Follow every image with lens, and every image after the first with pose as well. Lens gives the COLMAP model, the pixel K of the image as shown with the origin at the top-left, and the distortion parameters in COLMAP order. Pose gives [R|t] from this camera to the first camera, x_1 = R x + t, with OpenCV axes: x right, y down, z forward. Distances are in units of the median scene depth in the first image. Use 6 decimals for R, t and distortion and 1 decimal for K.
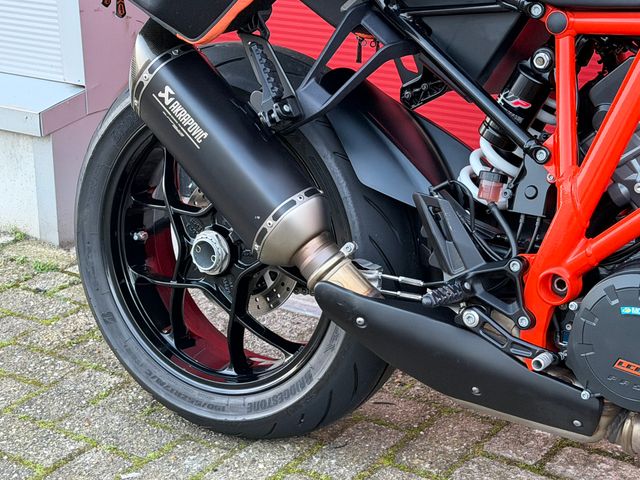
lens RADIAL K [[1350.5, 0, 309.7], [0, 1350.5, 249.3], [0, 0, 1]] dist [0.144231, 0.000000]
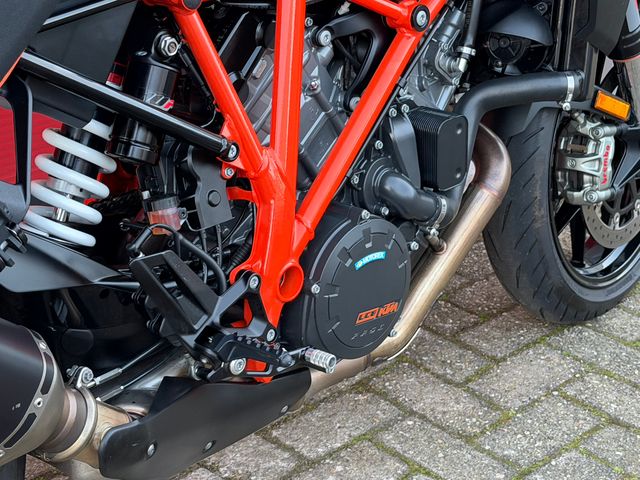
lens RADIAL K [[1350.5, 0, 319.3], [0, 1350.5, 239.6], [0, 0, 1]] dist [0.144231, 0.000000]
pose [[0.184740, -0.402986, 0.896367, -0.557537], [0.276853, 0.896468, 0.345973, -0.277231], [-0.942987, 0.184247, 0.277181, 0.681176]]
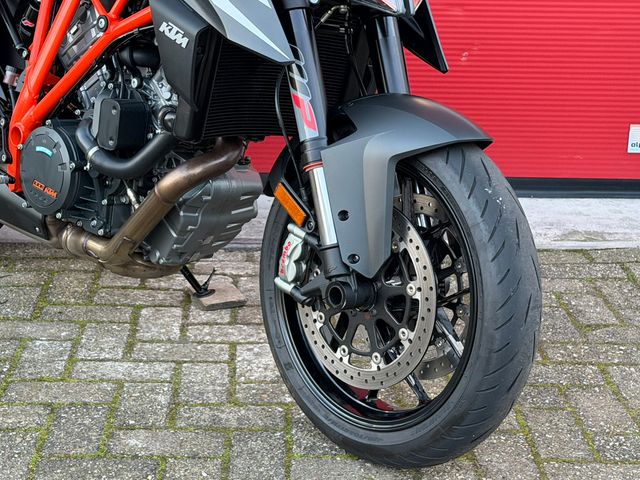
lens RADIAL K [[1350.5, 0, 326.3], [0, 1350.5, 239.7], [0, 0, 1]] dist [0.144231, 0.000000]
pose [[0.973030, 0.120619, -0.196629, 0.801660], [-0.131491, 0.990377, -0.043160, 0.157821], [0.189531, 0.067851, 0.979528, -0.450432]]
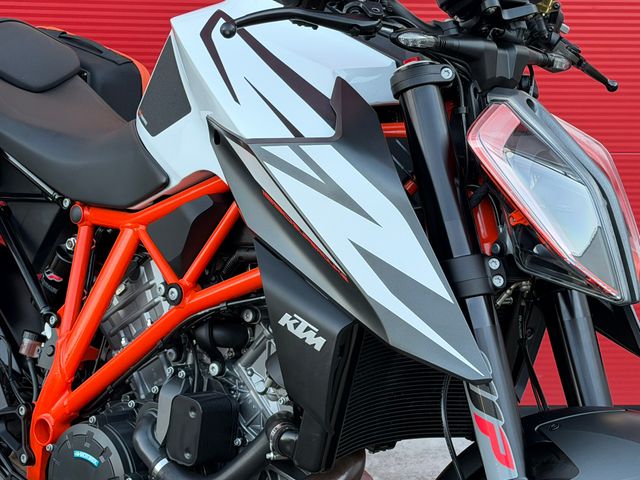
lens RADIAL K [[1350.5, 0, 313.2], [0, 1350.5, 250.7], [0, 0, 1]] dist [0.144231, 0.000000]
pose [[0.986162, 0.087403, -0.140874, 0.530819], [-0.105468, 0.986365, -0.126335, -0.001920], [0.127912, 0.139445, 0.981934, -0.158222]]
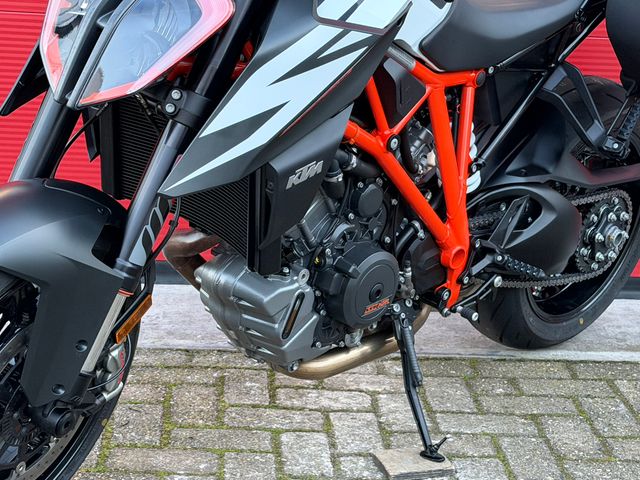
lens RADIAL K [[1350.5, 0, 311.3], [0, 1350.5, 249.9], [0, 0, 1]] dist [0.144231, 0.000000]
pose [[0.973107, 0.132472, -0.188453, 0.552176], [-0.149044, 0.985859, -0.076606, 0.112242], [0.175640, 0.102634, 0.979090, -0.307843]]
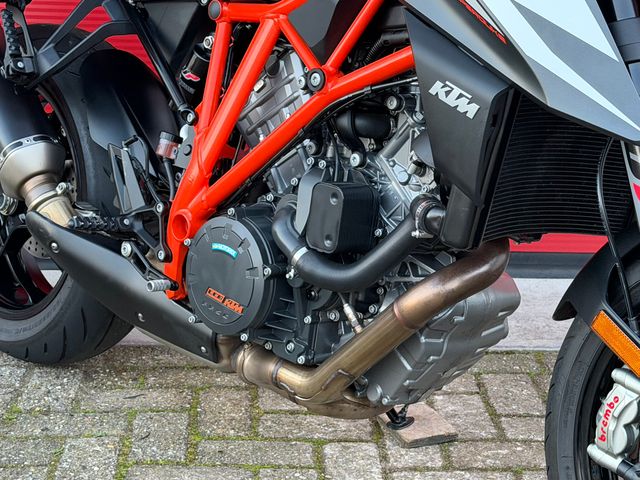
lens RADIAL K [[1350.5, 0, 327.6], [0, 1350.5, 248.3], [0, 0, 1]] dist [0.144231, 0.000000]
pose [[0.972601, 0.118684, -0.199904, 0.508299], [-0.132808, 0.989400, -0.058740, 0.092787], [0.190814, 0.083680, 0.978053, -0.127742]]
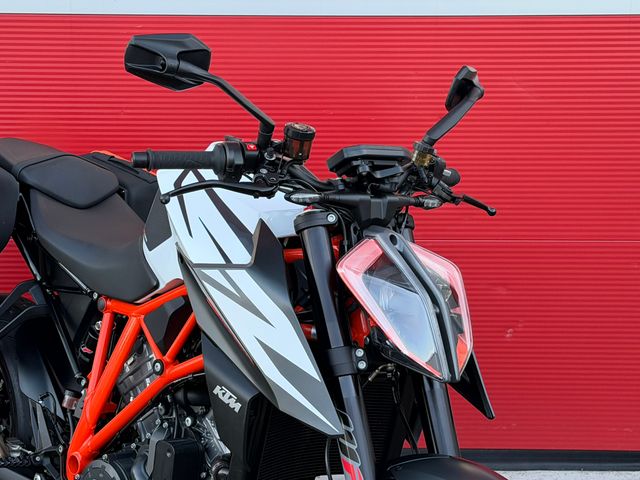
lens RADIAL K [[1350.5, 0, 314.5], [0, 1350.5, 246.3], [0, 0, 1]] dist [0.144231, 0.000000]
pose [[0.964745, 0.084433, -0.249277, 0.787378], [-0.122386, 0.982431, -0.140896, -0.031848], [0.233001, 0.166437, 0.958128, -0.508156]]
